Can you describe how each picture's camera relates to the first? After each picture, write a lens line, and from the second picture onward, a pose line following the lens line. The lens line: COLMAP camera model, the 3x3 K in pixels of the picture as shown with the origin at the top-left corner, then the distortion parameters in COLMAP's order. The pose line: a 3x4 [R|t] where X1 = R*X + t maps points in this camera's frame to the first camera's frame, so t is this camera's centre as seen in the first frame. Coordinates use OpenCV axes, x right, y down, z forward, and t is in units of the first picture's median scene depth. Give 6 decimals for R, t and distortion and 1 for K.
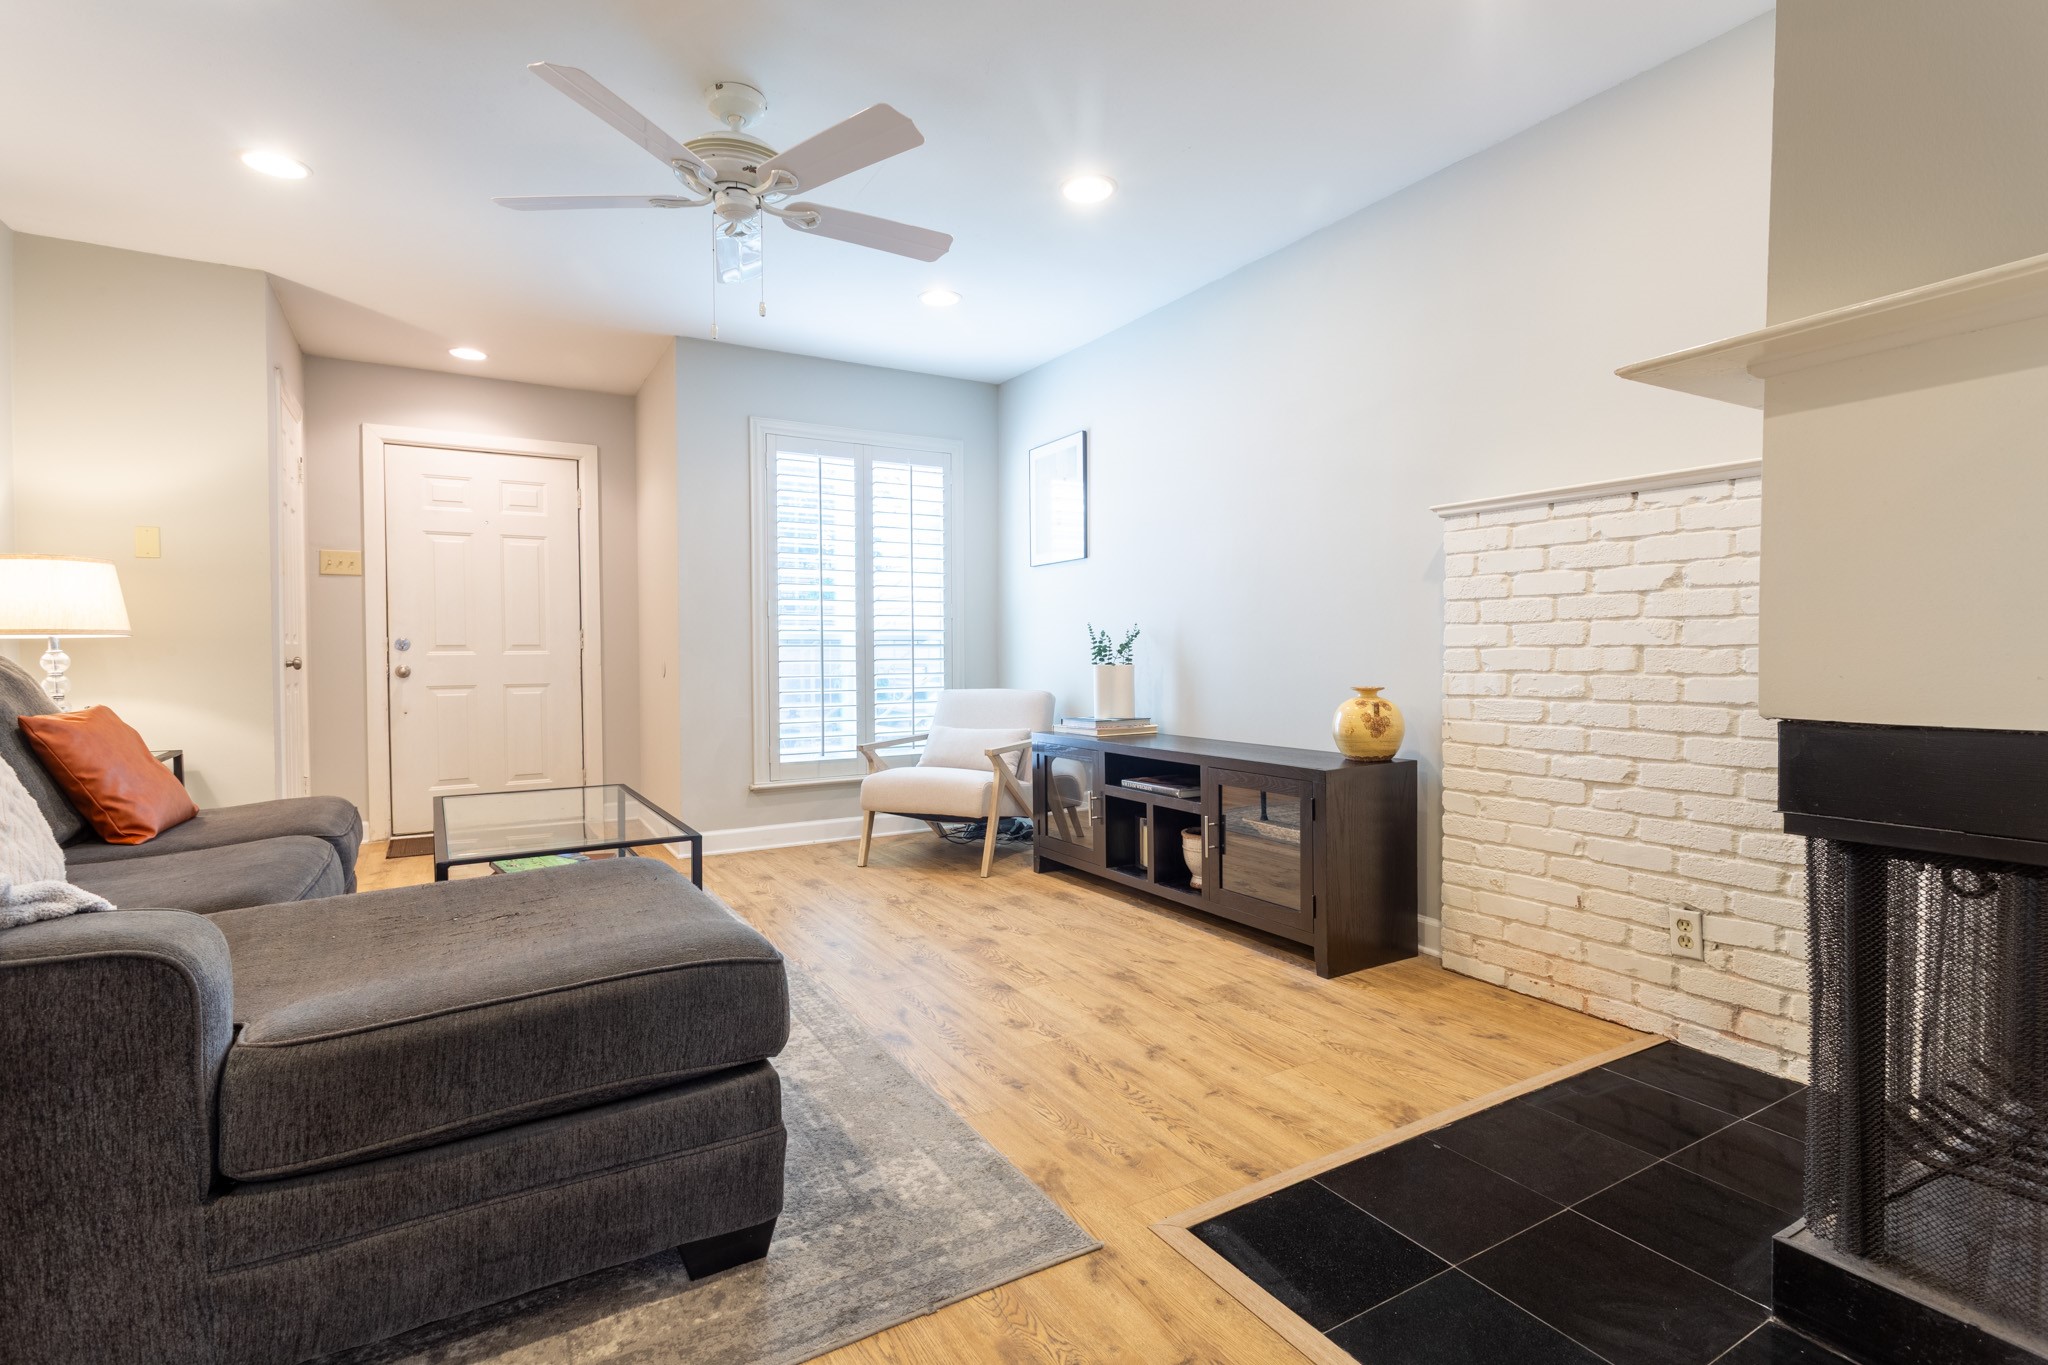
lens RADIAL K [[977.3, 0, 1025.0], [0, 977.3, 673.4], [0, 0, 1]] dist [-0.003846, 0.006191]
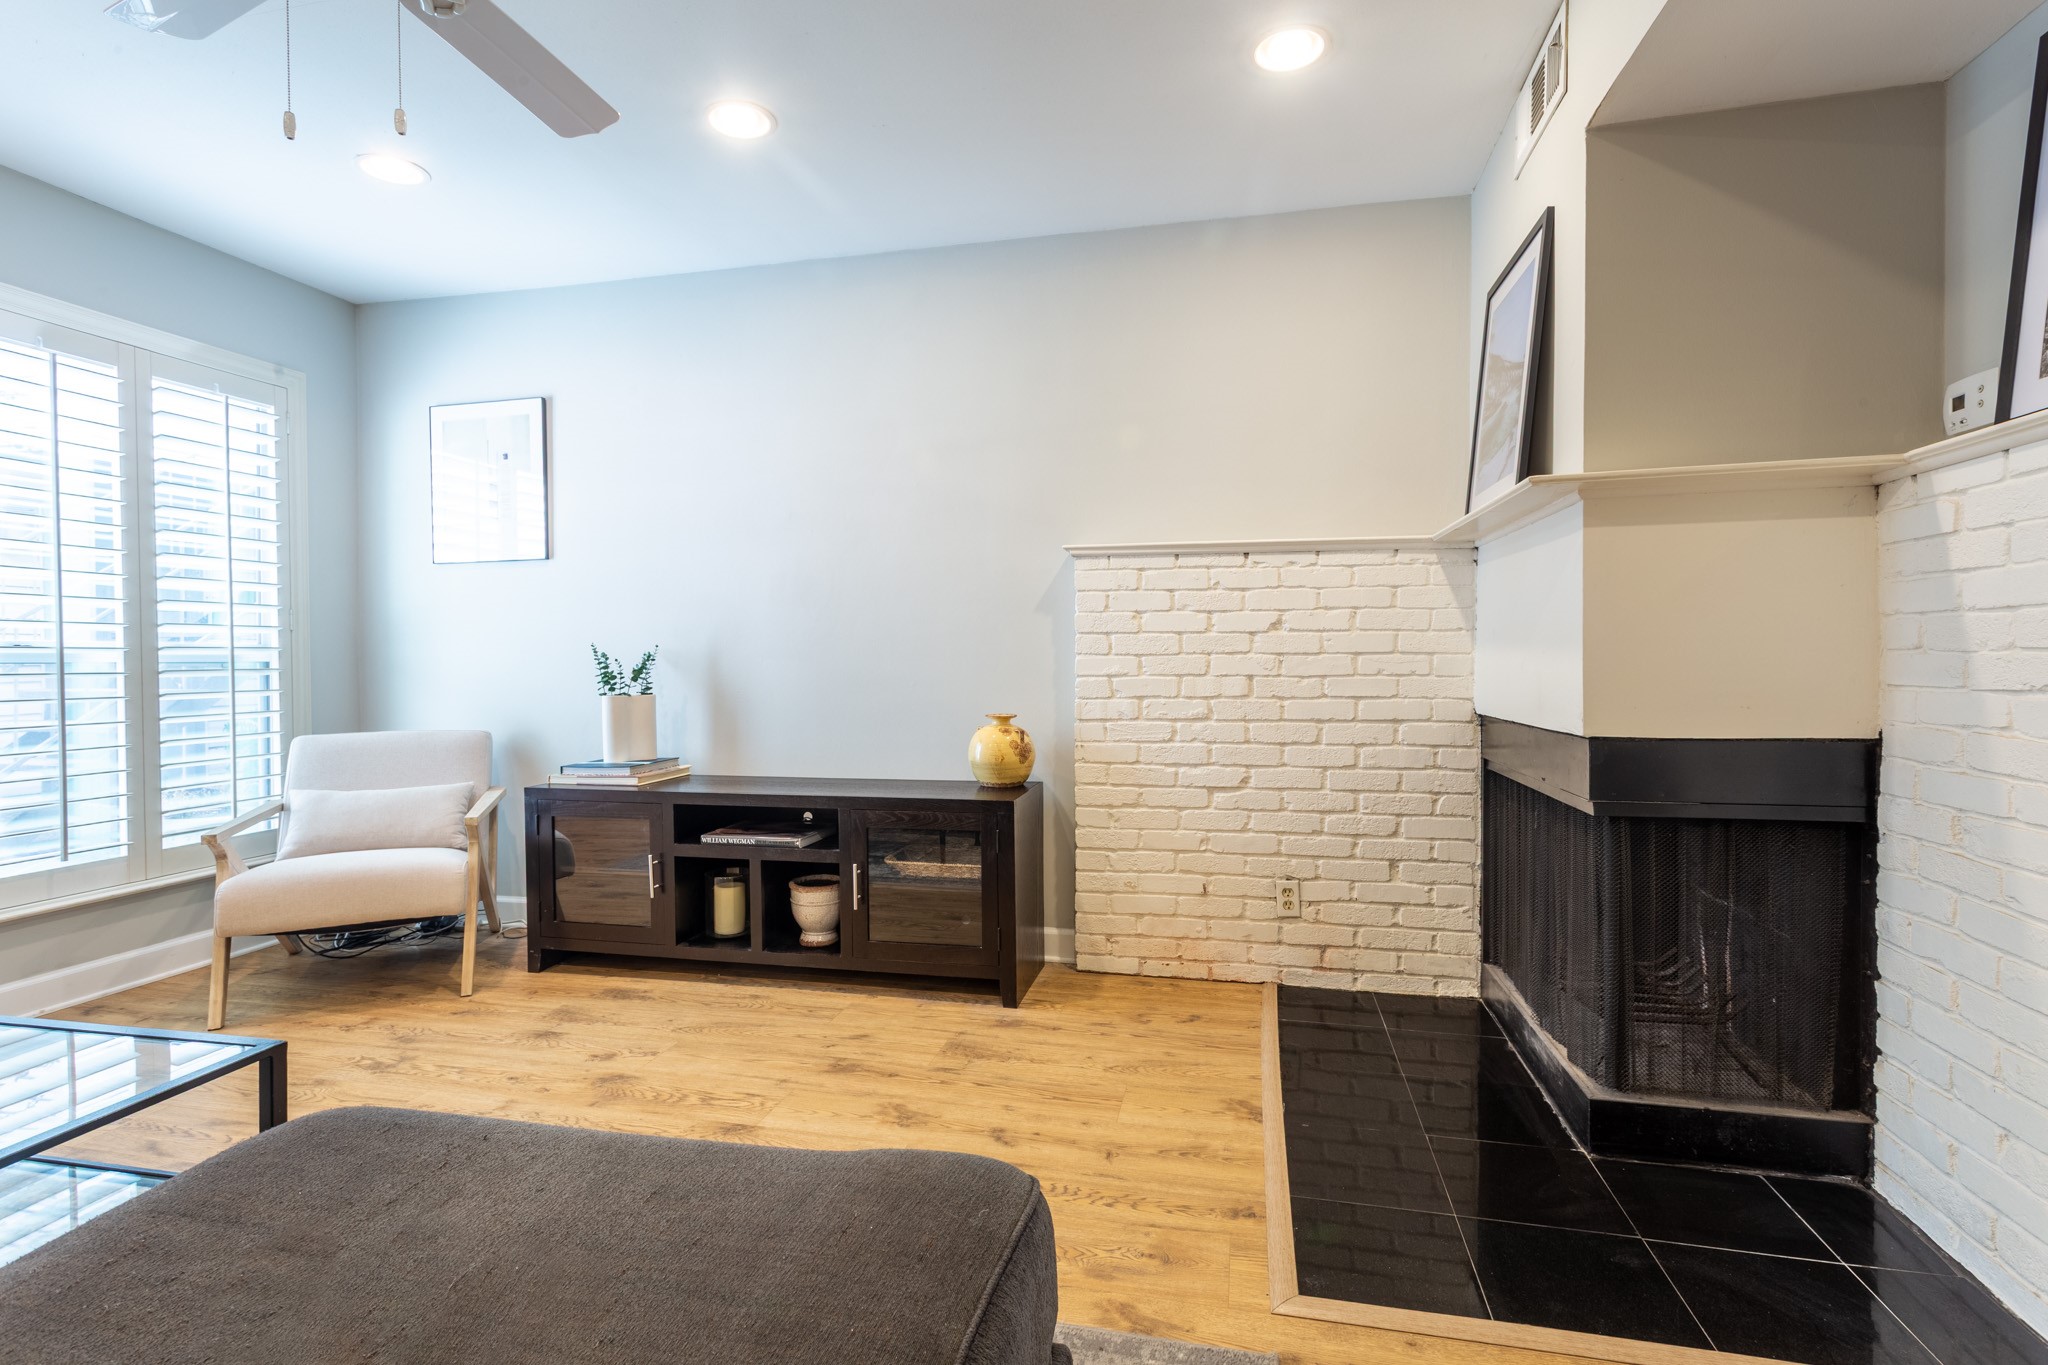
lens RADIAL K [[977.3, 0, 1025.0], [0, 977.3, 673.4], [0, 0, 1]] dist [-0.003846, 0.006191]
pose [[0.686193, -0.010456, 0.727344, -0.444345], [0.017981, 0.999835, -0.002590, -0.030564], [-0.727197, 0.014855, 0.686268, 0.323942]]
